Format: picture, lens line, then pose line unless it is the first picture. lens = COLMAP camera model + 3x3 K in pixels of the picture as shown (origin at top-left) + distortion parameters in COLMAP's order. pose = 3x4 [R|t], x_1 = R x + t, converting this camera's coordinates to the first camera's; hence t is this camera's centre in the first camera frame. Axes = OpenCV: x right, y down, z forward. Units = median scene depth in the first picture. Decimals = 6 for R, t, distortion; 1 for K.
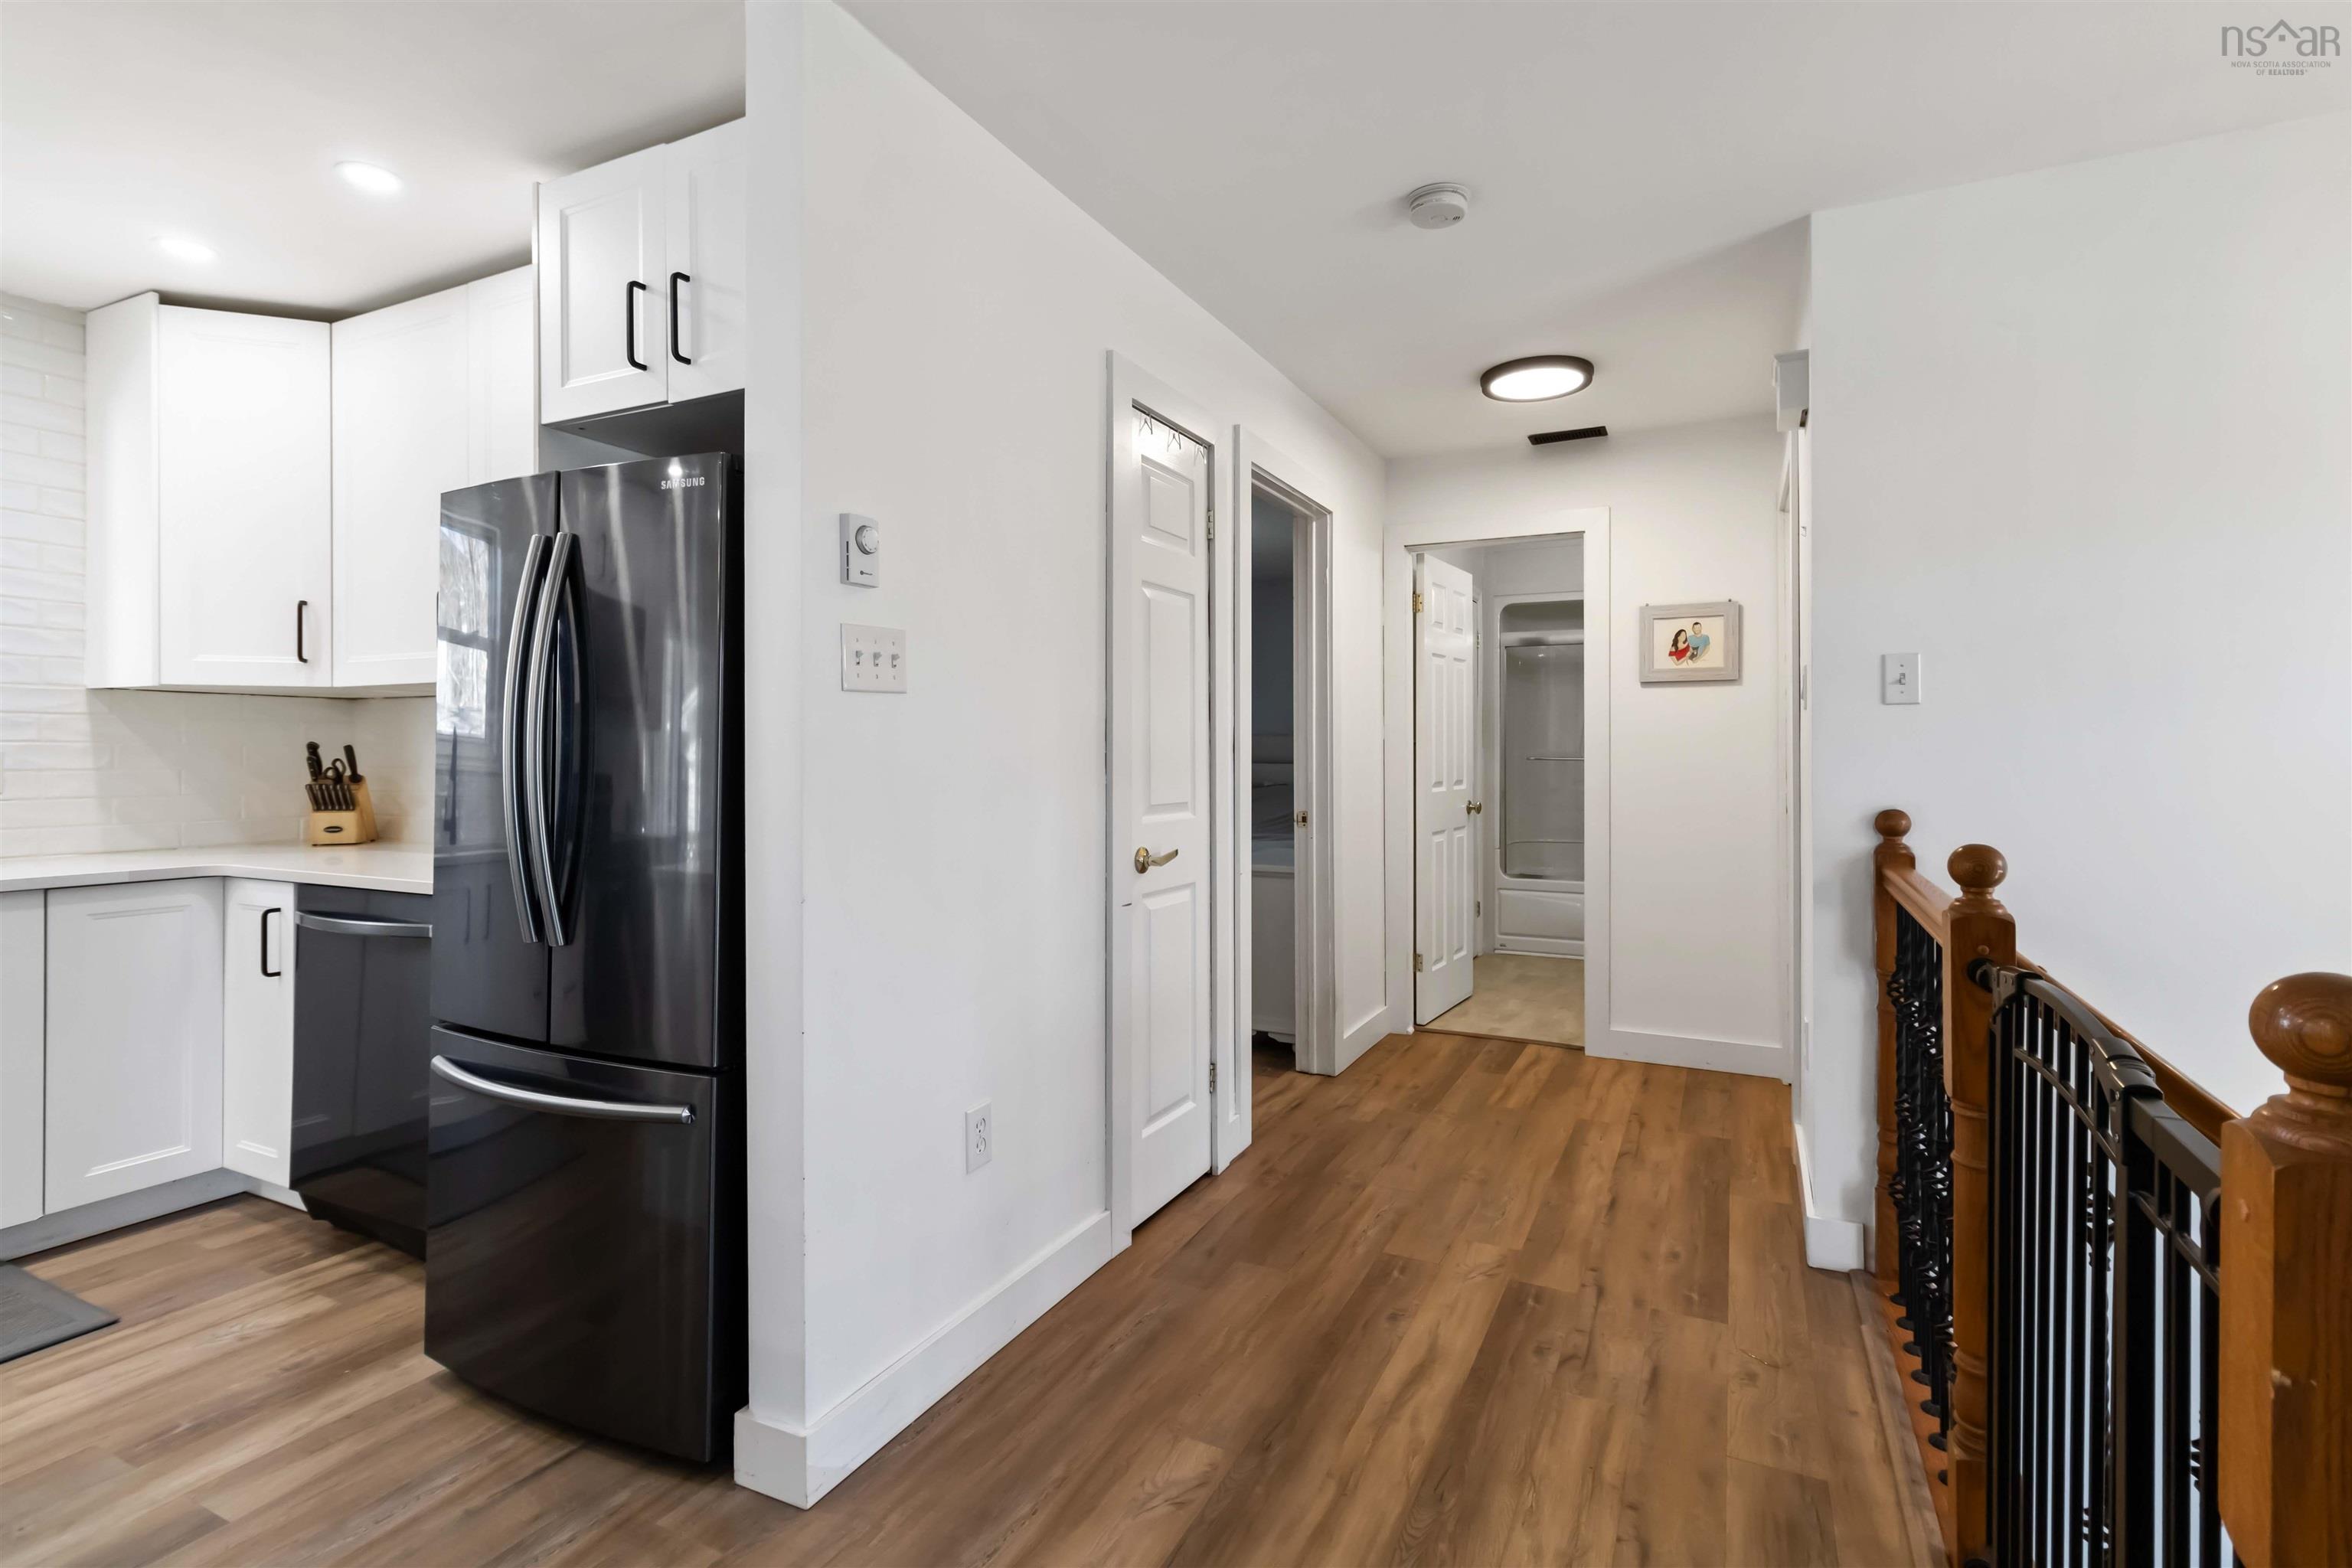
lens RADIAL K [[1105.6, 0, 1183.5], [0, 1105.6, 750.1], [0, 0, 1]] dist [0.002338, 0.000816]
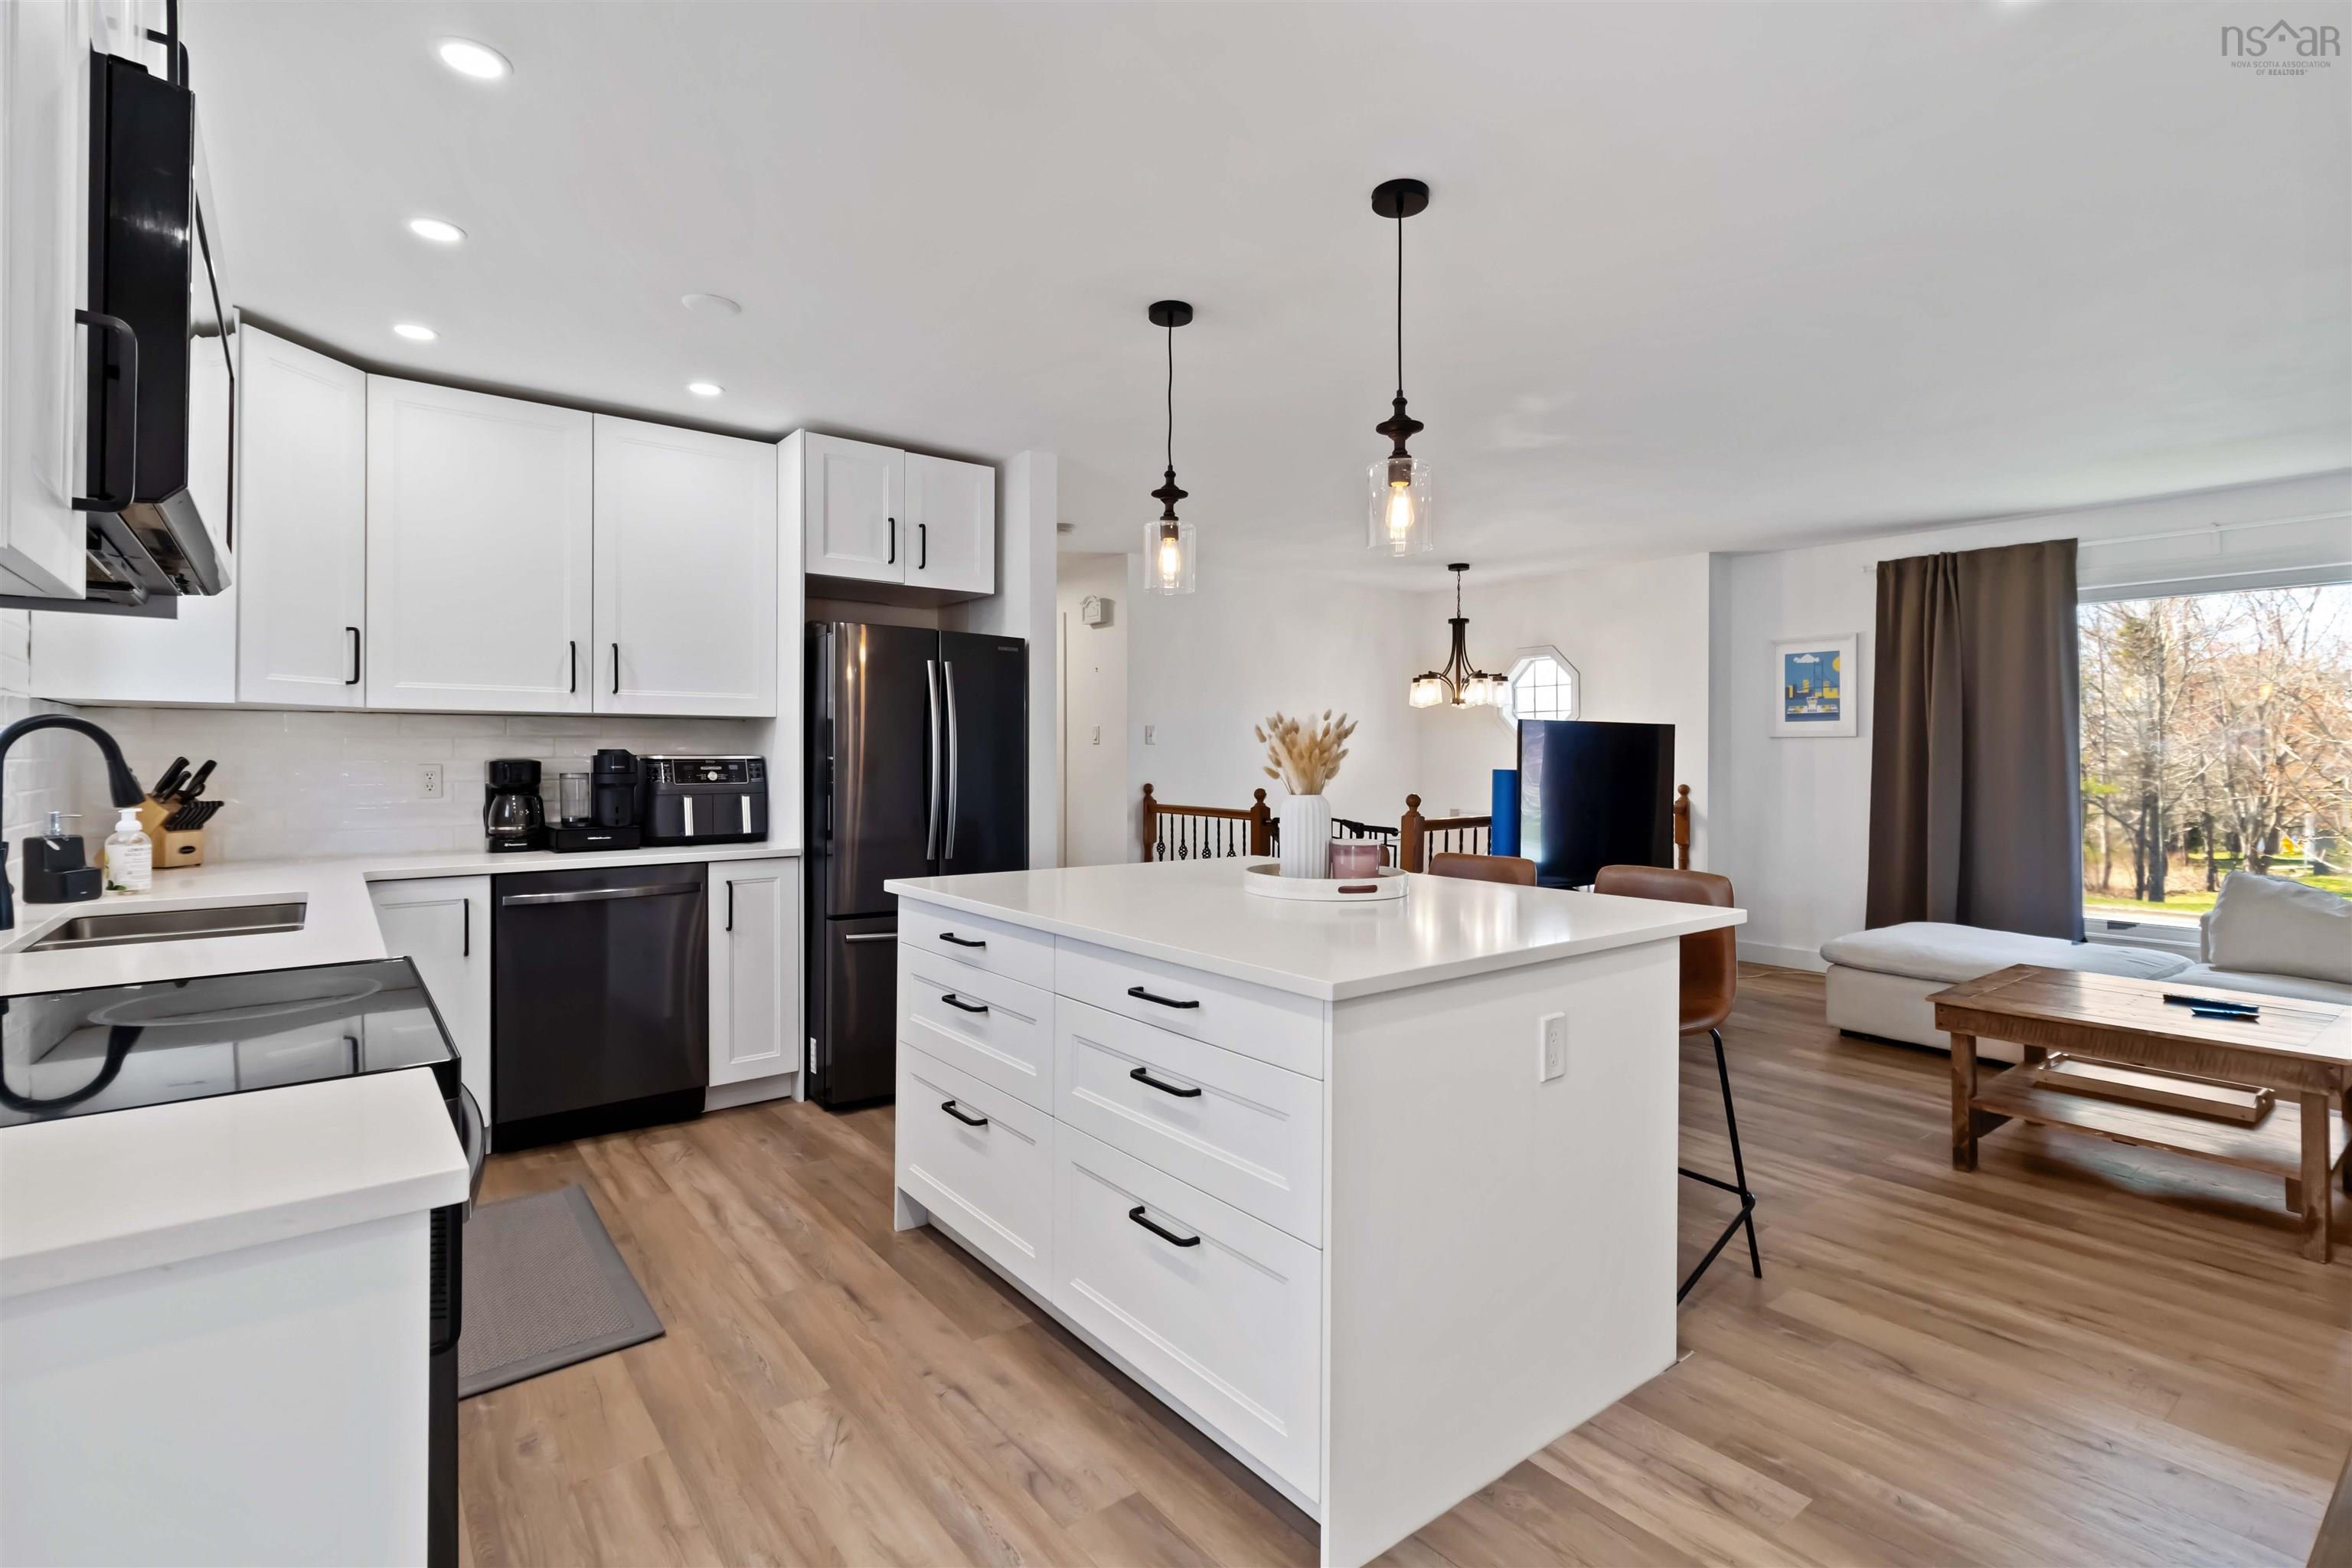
lens RADIAL K [[1105.6, 0, 1183.5], [0, 1105.6, 750.1], [0, 0, 1]] dist [0.002338, 0.000816]
pose [[0.432811, 0.004777, 0.901472, -1.516180], [-0.004970, 0.999983, -0.002913, -0.017439], [-0.901471, -0.003220, 0.432827, -0.207863]]
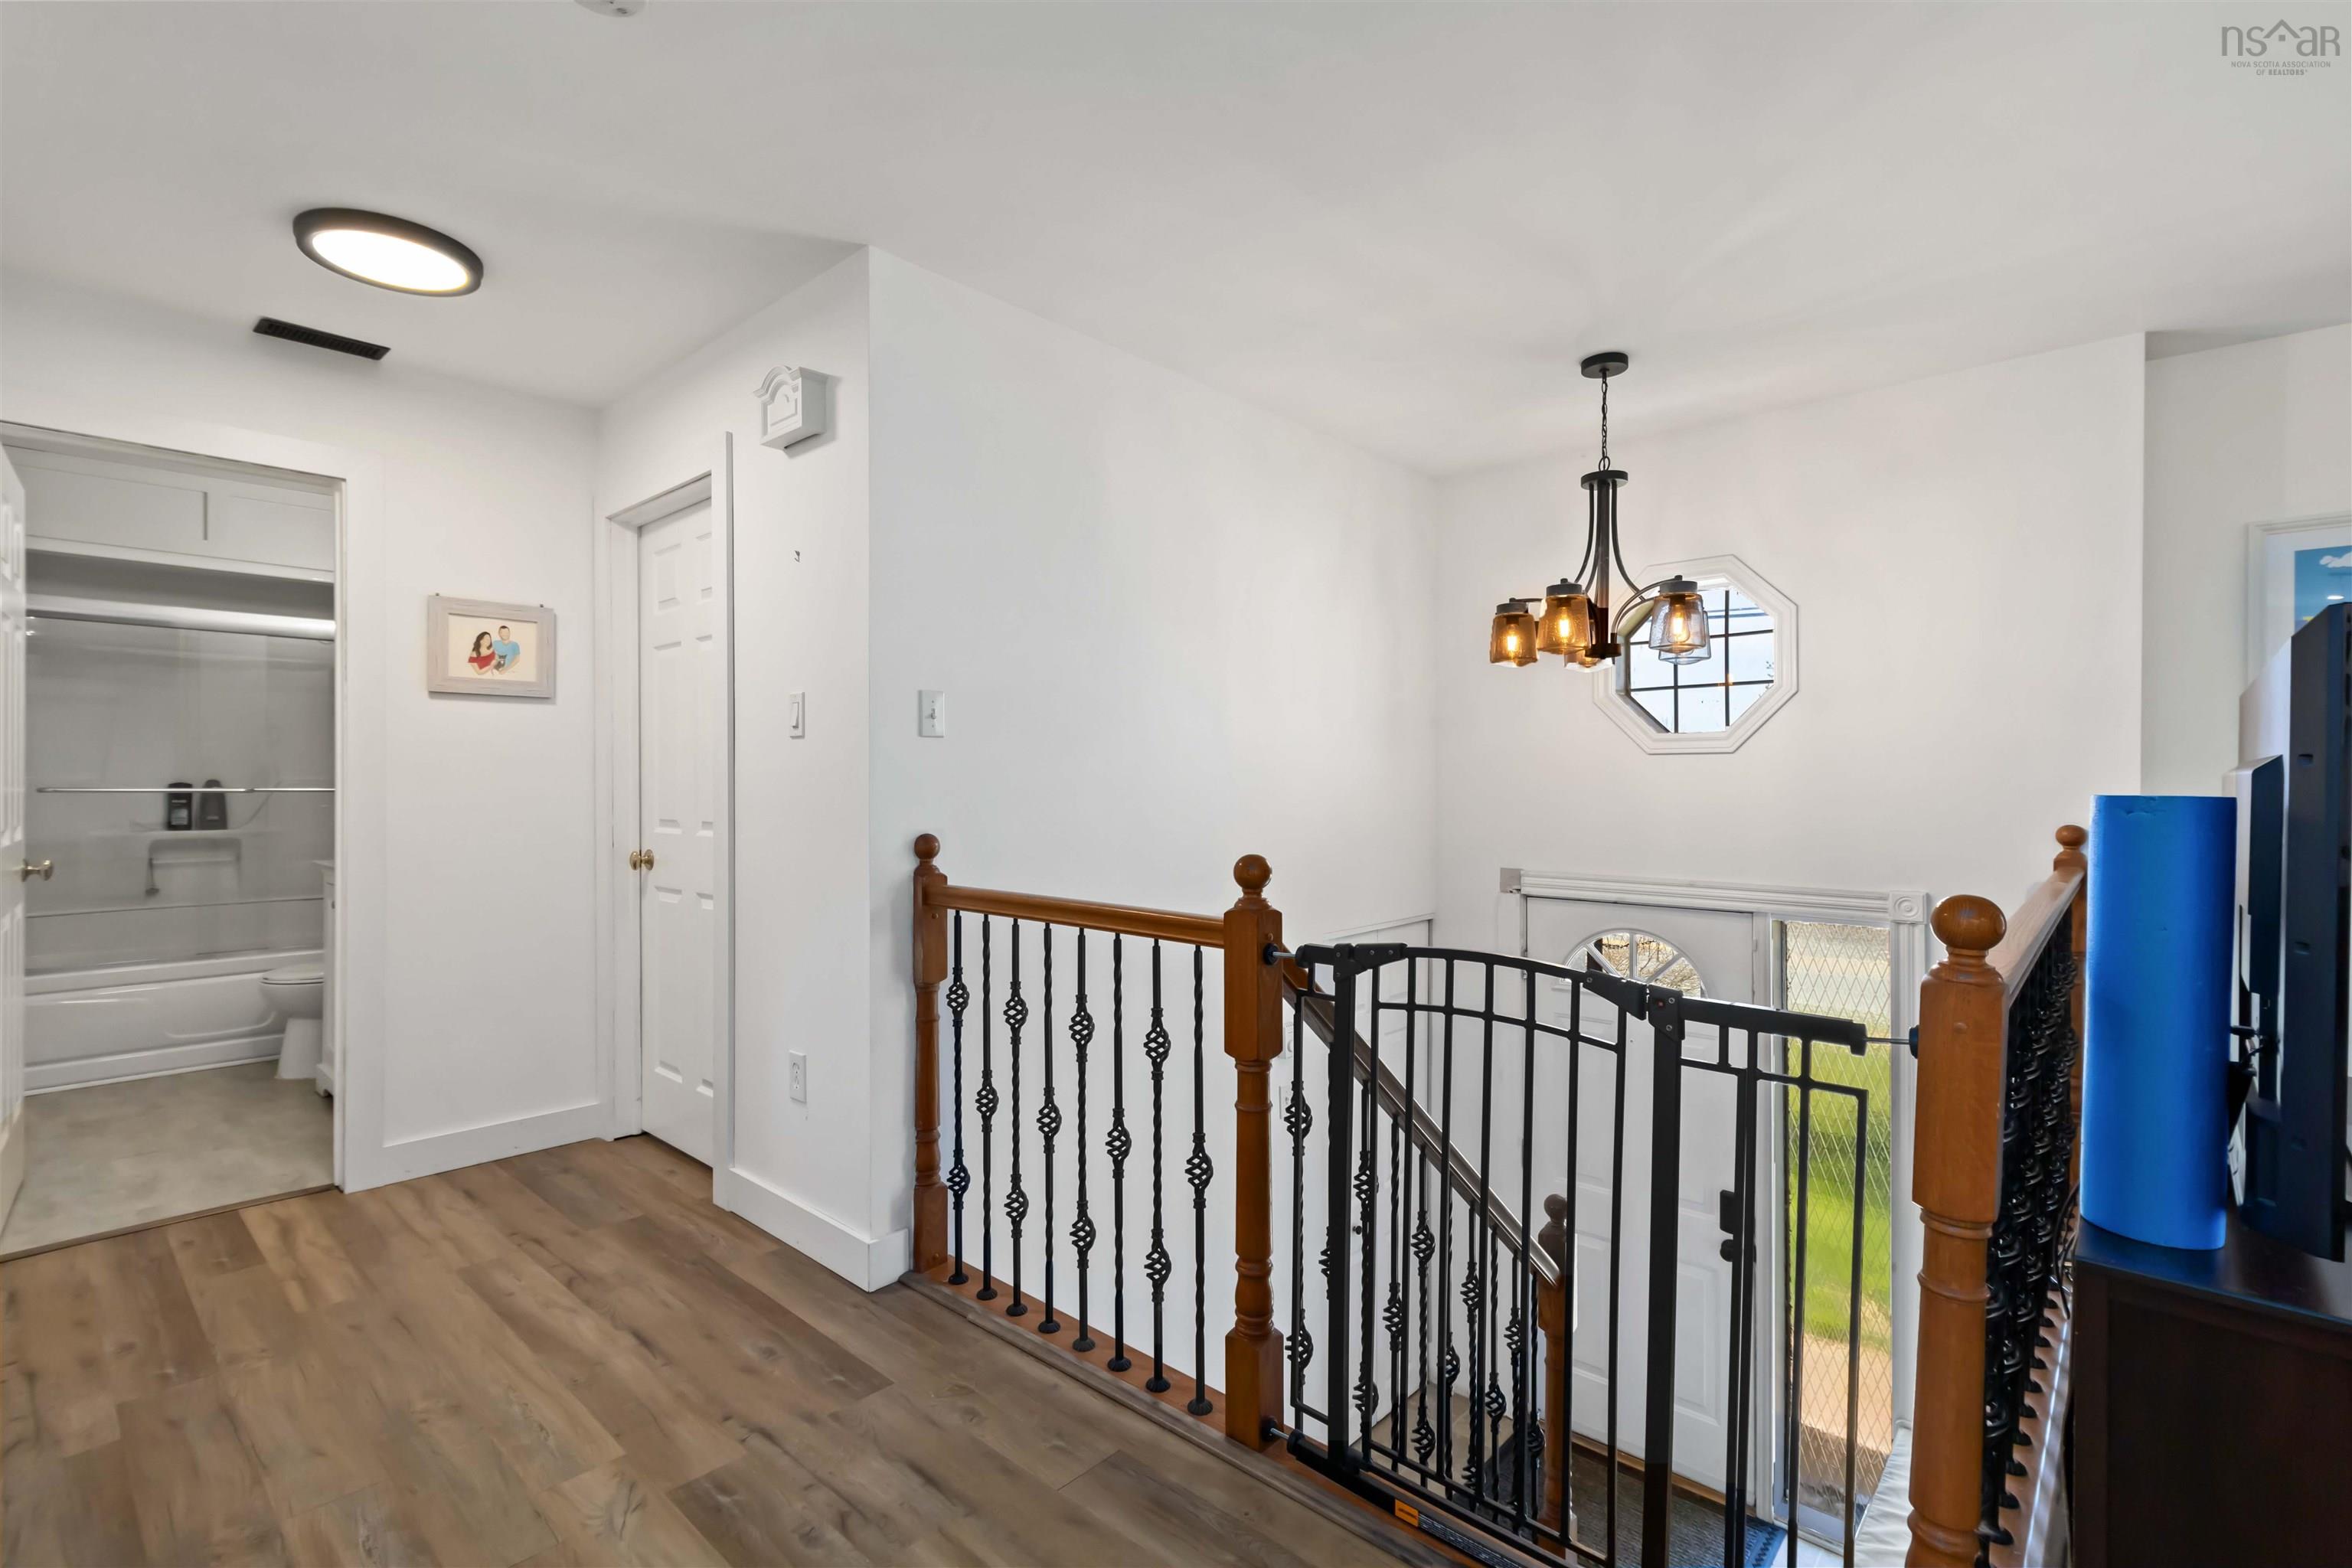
lens RADIAL K [[1078.3, 0, 1188.9], [0, 1078.3, 782.5], [0, 0, 1]] dist [0.002024, 0.000749]
pose [[0.269814, -0.000985, 0.962912, -0.265808], [-0.002851, 0.999994, 0.001822, 0.000304], [-0.962908, -0.003237, 0.269809, 0.407141]]
